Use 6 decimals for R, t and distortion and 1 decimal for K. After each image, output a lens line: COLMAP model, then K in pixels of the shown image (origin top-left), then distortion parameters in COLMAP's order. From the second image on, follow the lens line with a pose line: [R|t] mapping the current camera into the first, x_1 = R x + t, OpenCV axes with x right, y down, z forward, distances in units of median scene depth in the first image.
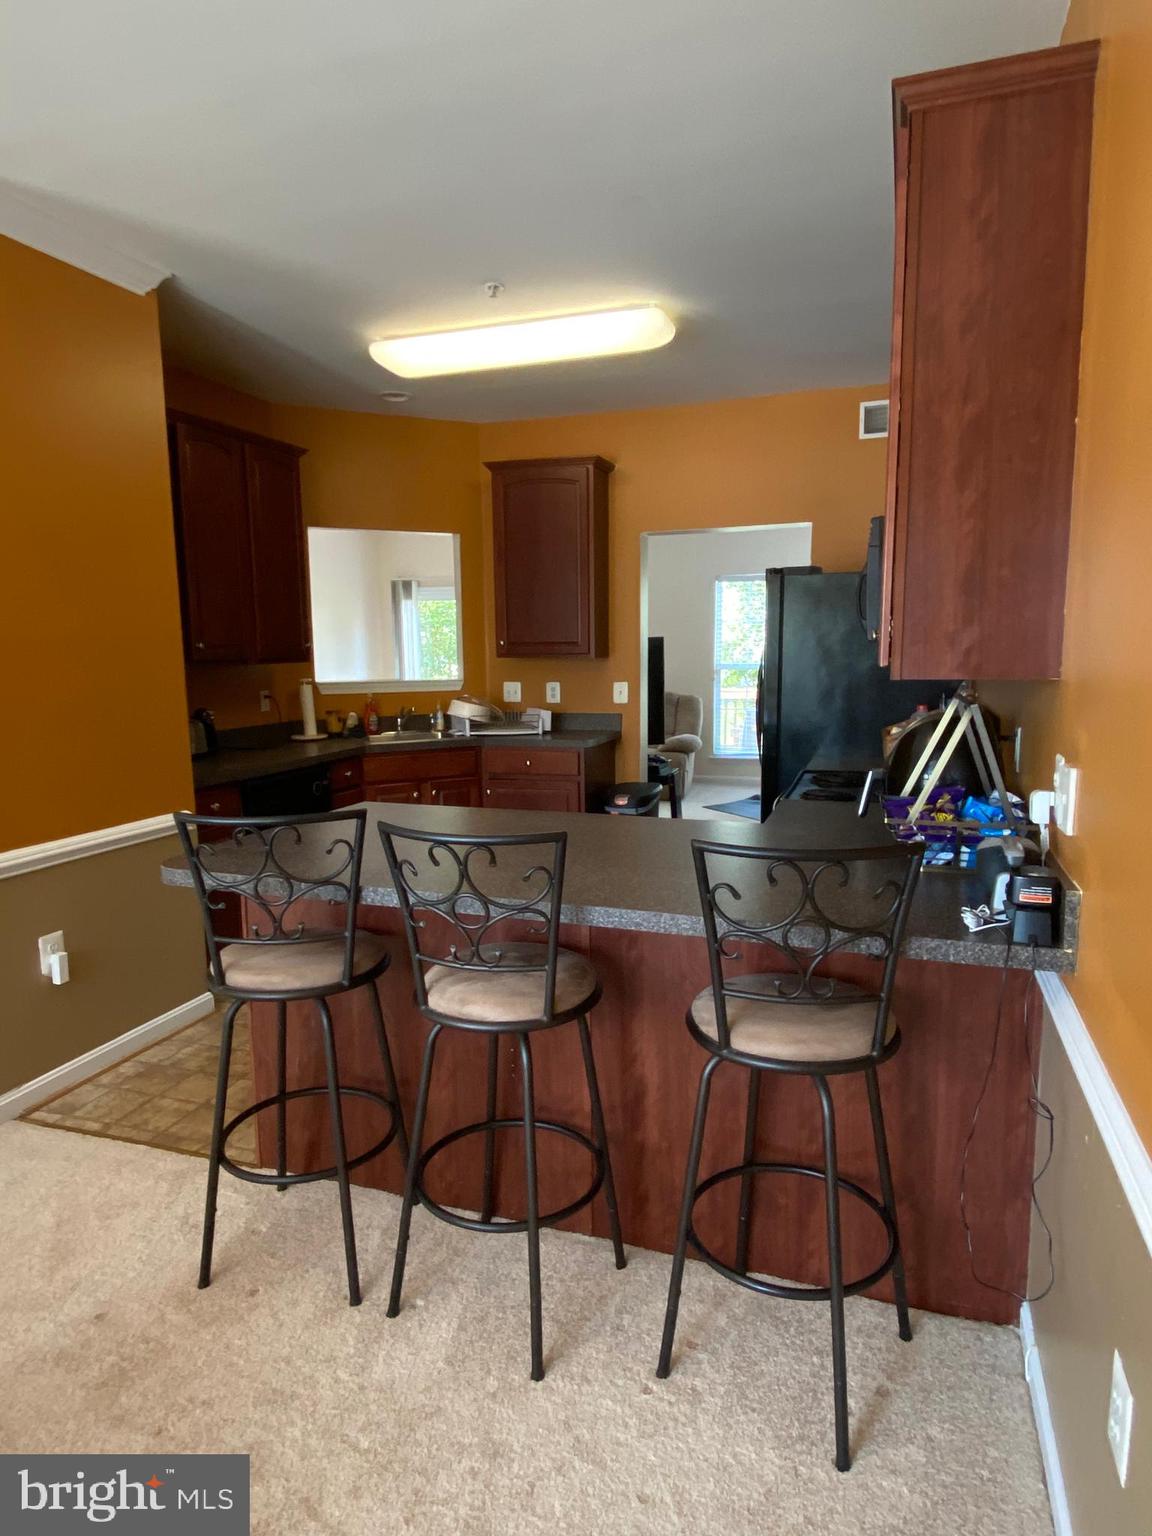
lens RADIAL K [[907.0, 0, 583.8], [0, 907.0, 774.9], [0, 0, 1]] dist [0.086825, -0.103885]
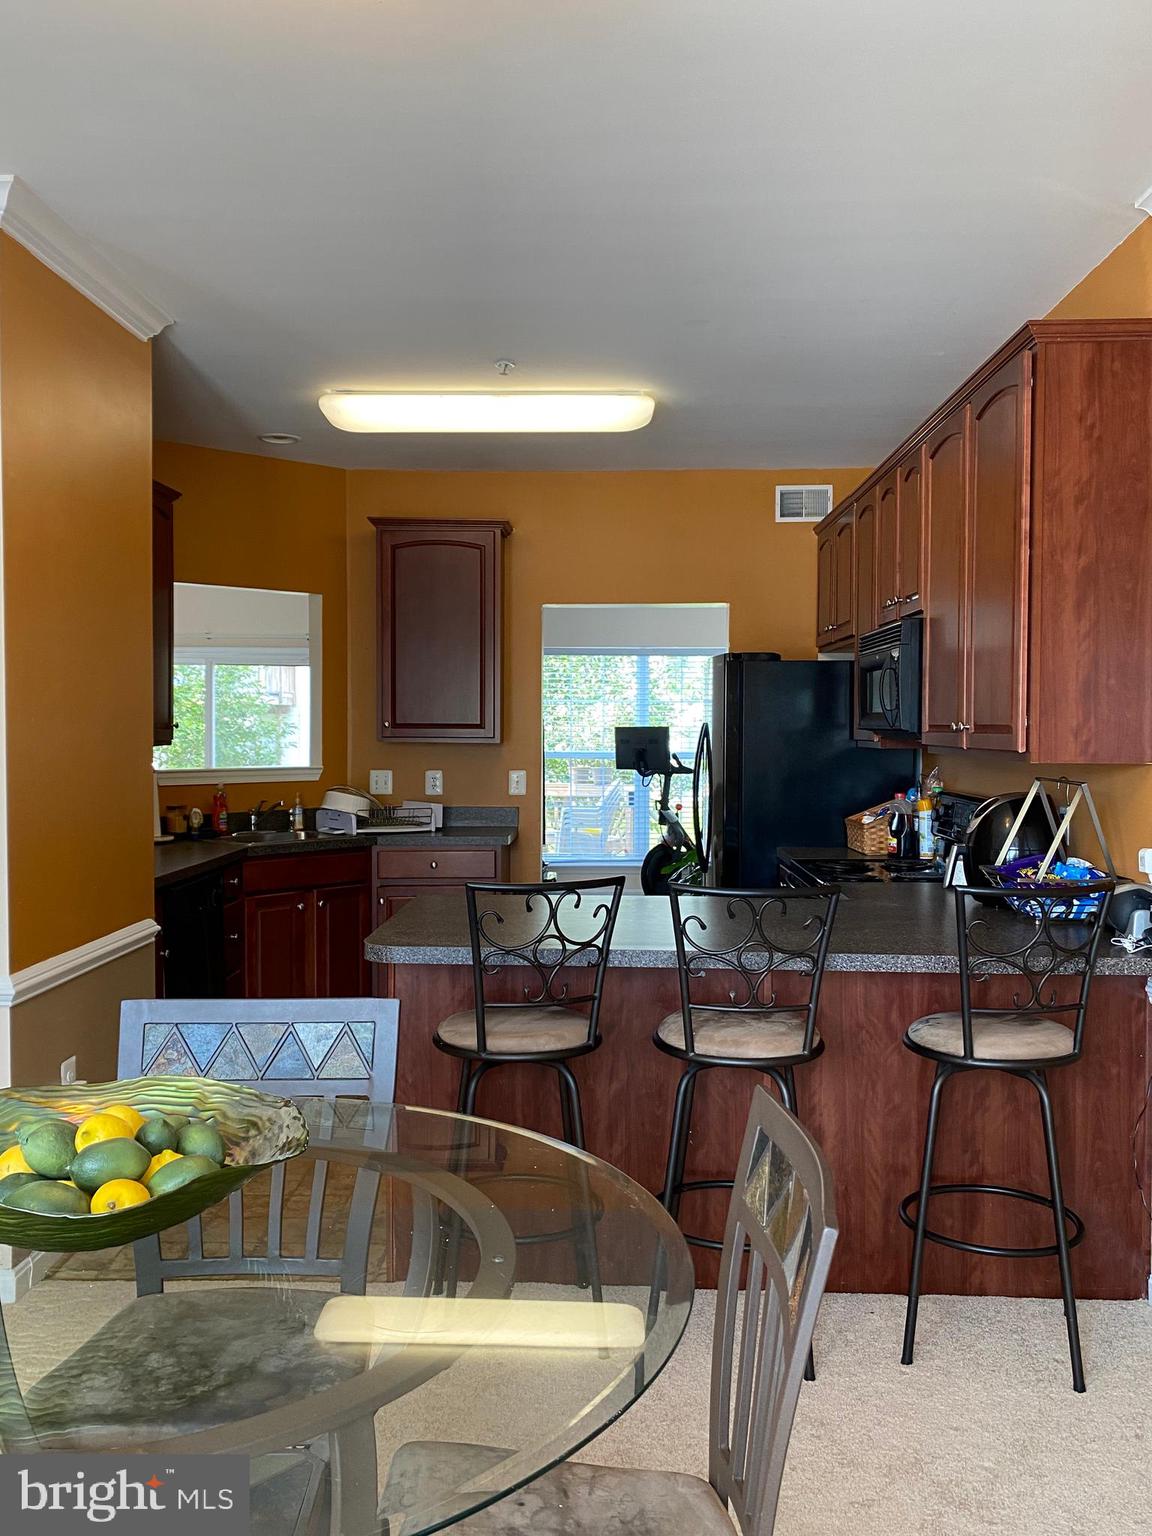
lens RADIAL K [[1269.2, 0, 576.0], [0, 1269.2, 768.0], [0, 0, 1]] dist [0.055341, -0.091167]
pose [[0.955551, 0.003801, 0.294800, -0.711784], [0.028435, 0.994067, -0.104988, 0.062258], [-0.293450, 0.108704, 0.949774, -0.431710]]
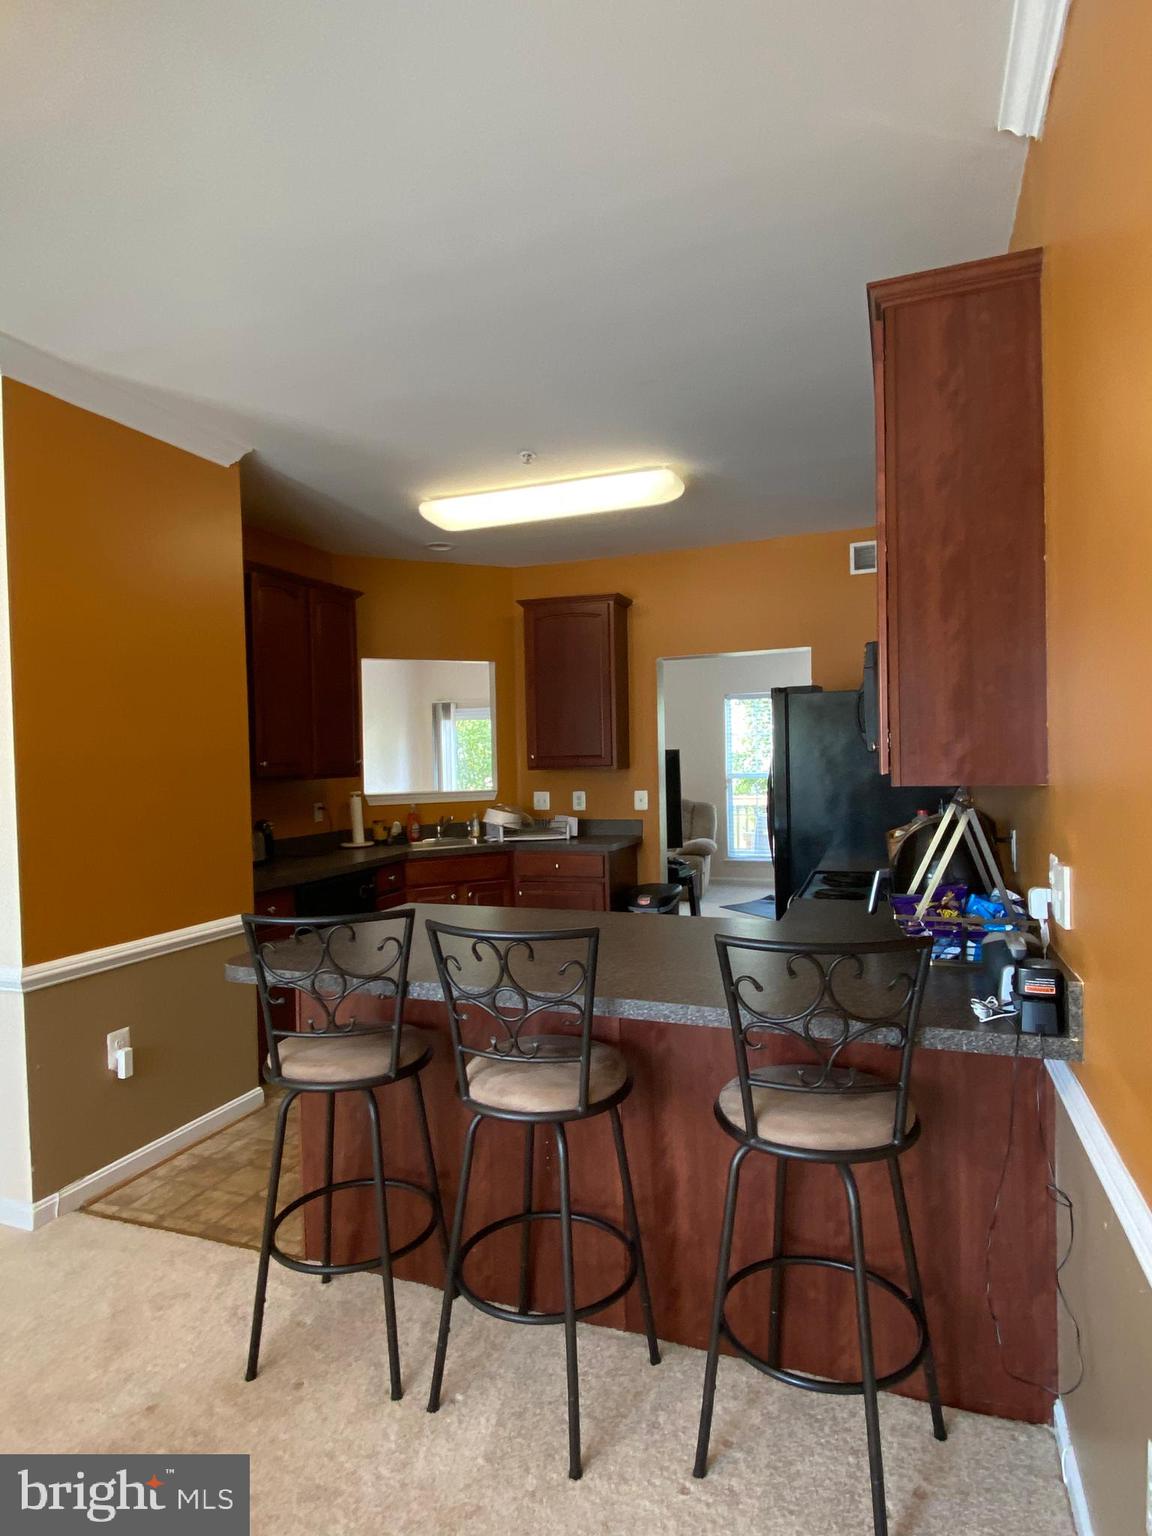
lens RADIAL K [[843.2, 0, 580.8], [0, 843.2, 774.8], [0, 0, 1]] dist [0.049396, -0.046883]
pose [[0.999521, -0.011874, -0.028575, -0.007797], [0.008320, 0.992566, -0.121421, 0.002207], [0.029804, 0.121125, 0.992190, -0.019795]]
